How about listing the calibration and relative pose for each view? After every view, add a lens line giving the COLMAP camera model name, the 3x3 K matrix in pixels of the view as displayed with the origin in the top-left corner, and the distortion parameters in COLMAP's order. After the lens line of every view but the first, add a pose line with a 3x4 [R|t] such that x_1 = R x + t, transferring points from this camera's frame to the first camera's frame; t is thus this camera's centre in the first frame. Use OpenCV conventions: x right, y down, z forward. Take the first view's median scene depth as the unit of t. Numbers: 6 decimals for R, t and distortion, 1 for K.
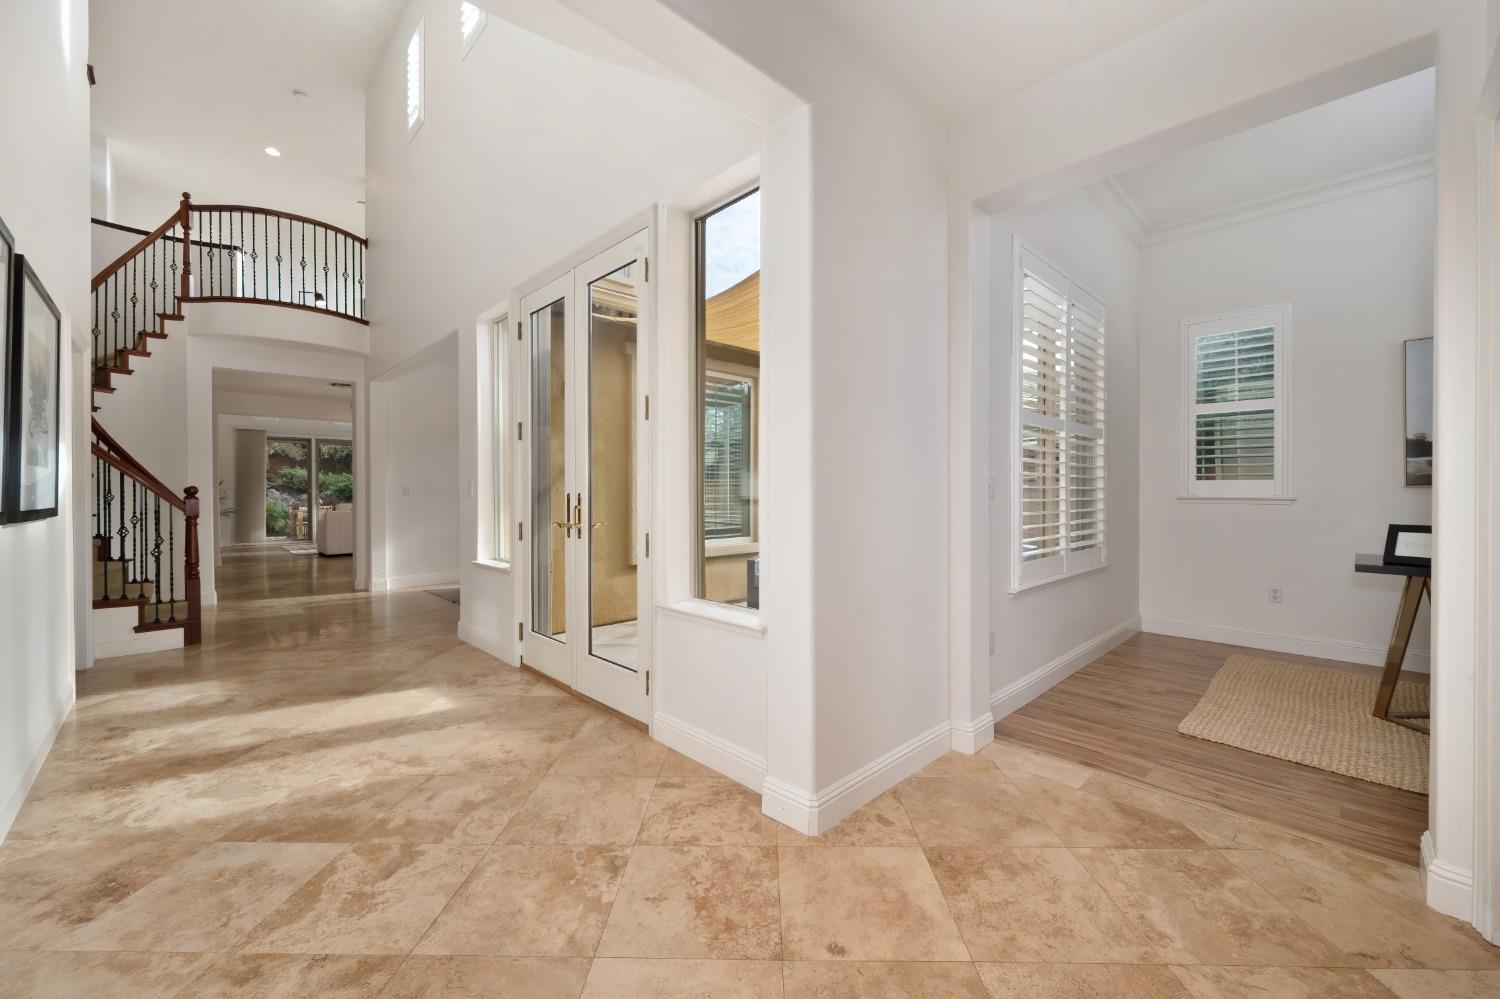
lens RADIAL K [[594.0, 0, 749.0], [0, 594.0, 496.0], [0, 0, 1]] dist [-0.002541, 0.000813]
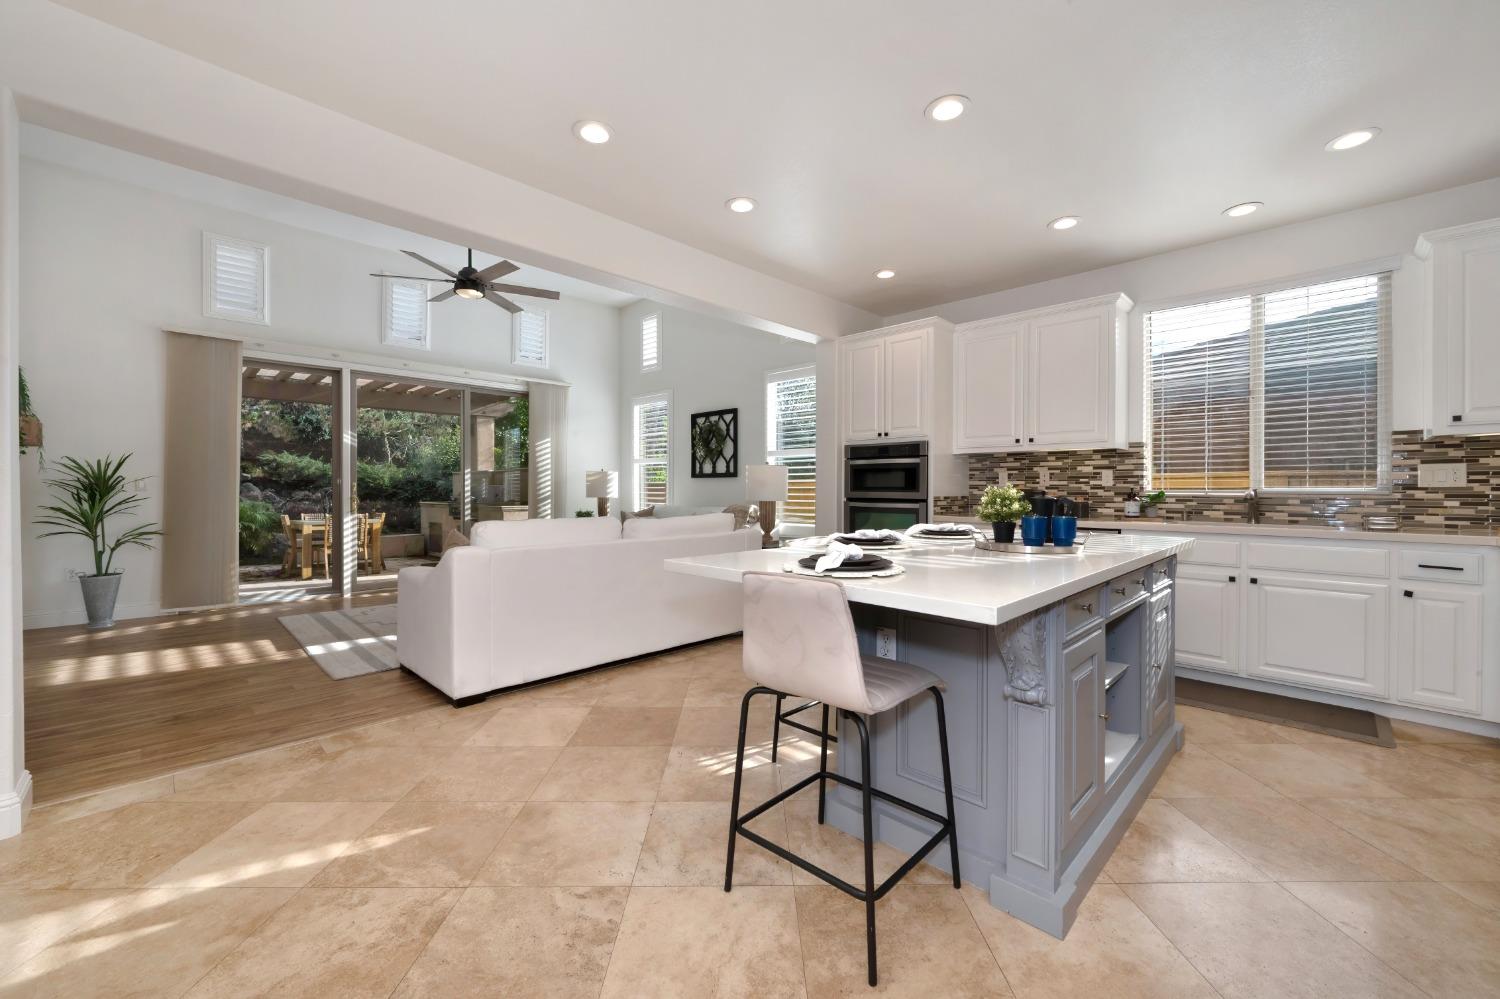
lens RADIAL K [[594.0, 0, 747.9], [0, 594.0, 488.9], [0, 0, 1]] dist [-0.002541, 0.000813]
pose [[0.999616, 0.007866, 0.026552, -0.408271], [-0.007589, 0.999916, -0.010522, -0.001288], [-0.026632, 0.010317, 0.999592, 0.499615]]
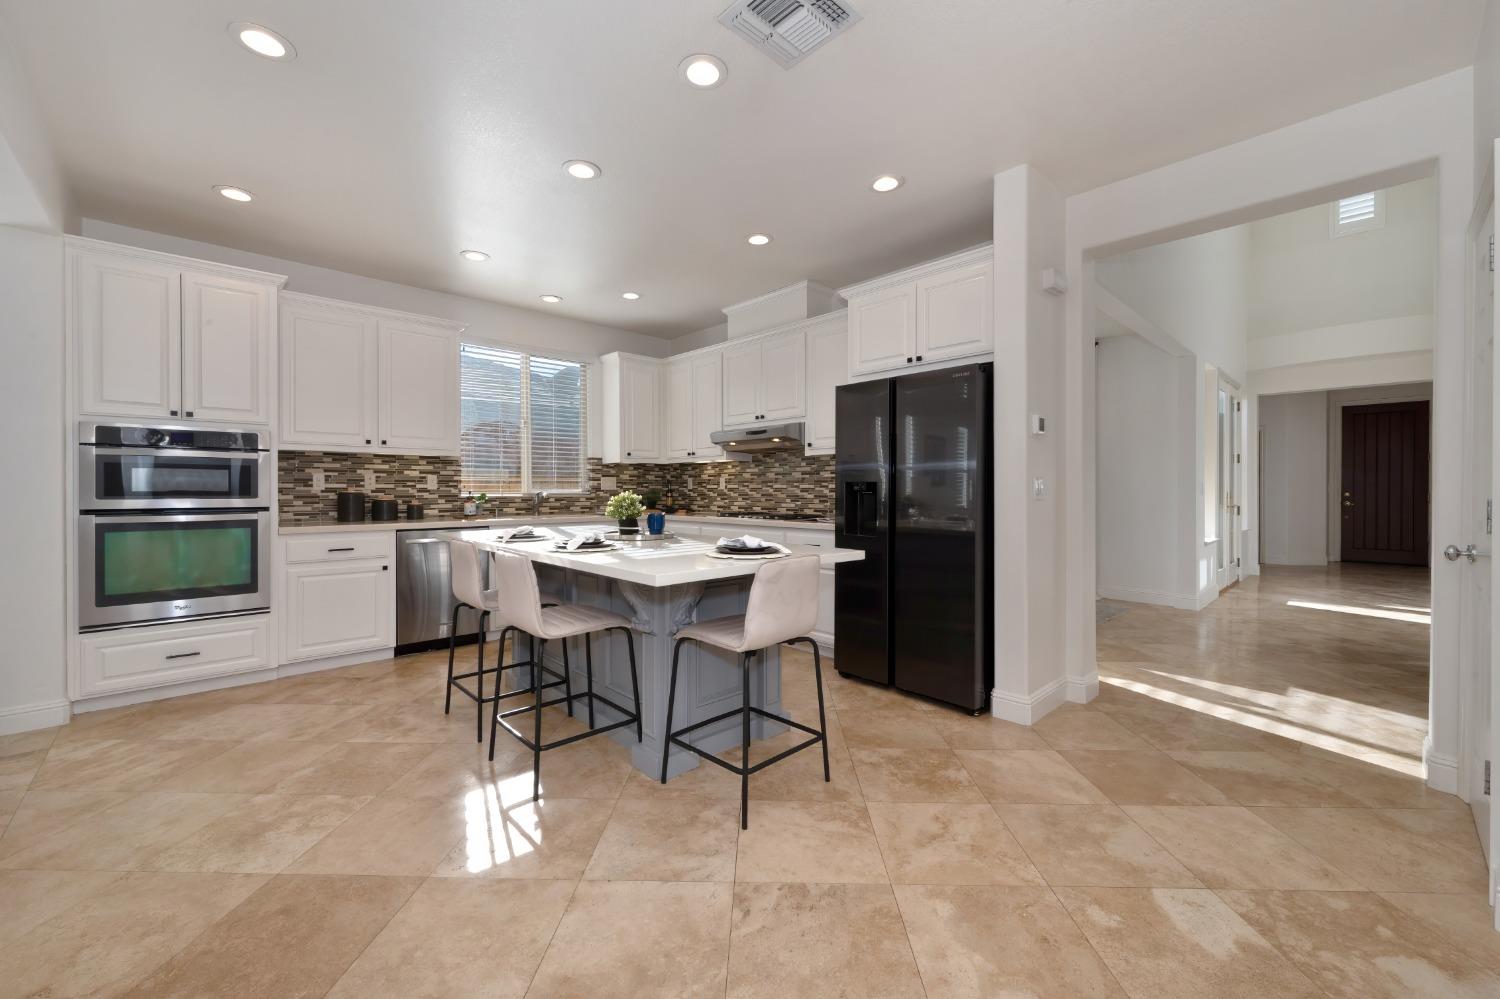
lens RADIAL K [[594.0, 0, 752.3], [0, 594.0, 494.4], [0, 0, 1]] dist [-0.002541, 0.000813]
pose [[0.006866, -0.006367, 0.999956, -0.548436], [0.010157, 0.999929, 0.006297, -0.004582], [-0.999925, 0.010113, 0.006930, 0.611825]]
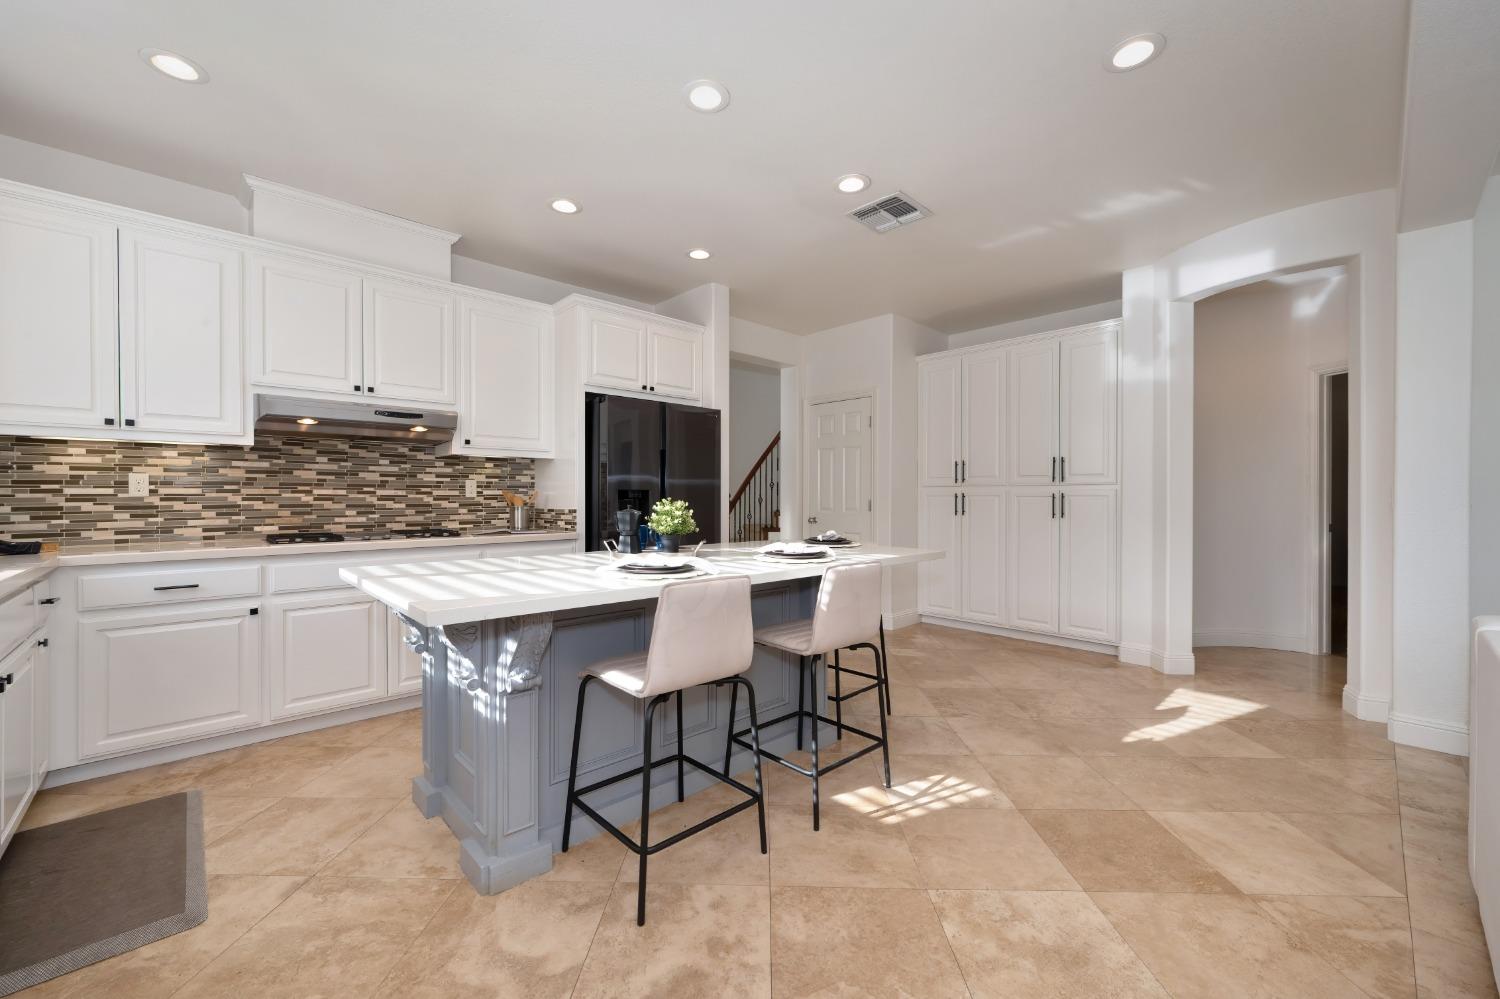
lens RADIAL K [[594.0, 0, 745.6], [0, 594.0, 496.0], [0, 0, 1]] dist [-0.002541, 0.000813]
pose [[-0.999962, 0.003714, 0.007872, -0.358076], [0.003762, 0.999974, 0.006164, -0.006326], [-0.007849, 0.006193, -0.999950, 0.832900]]
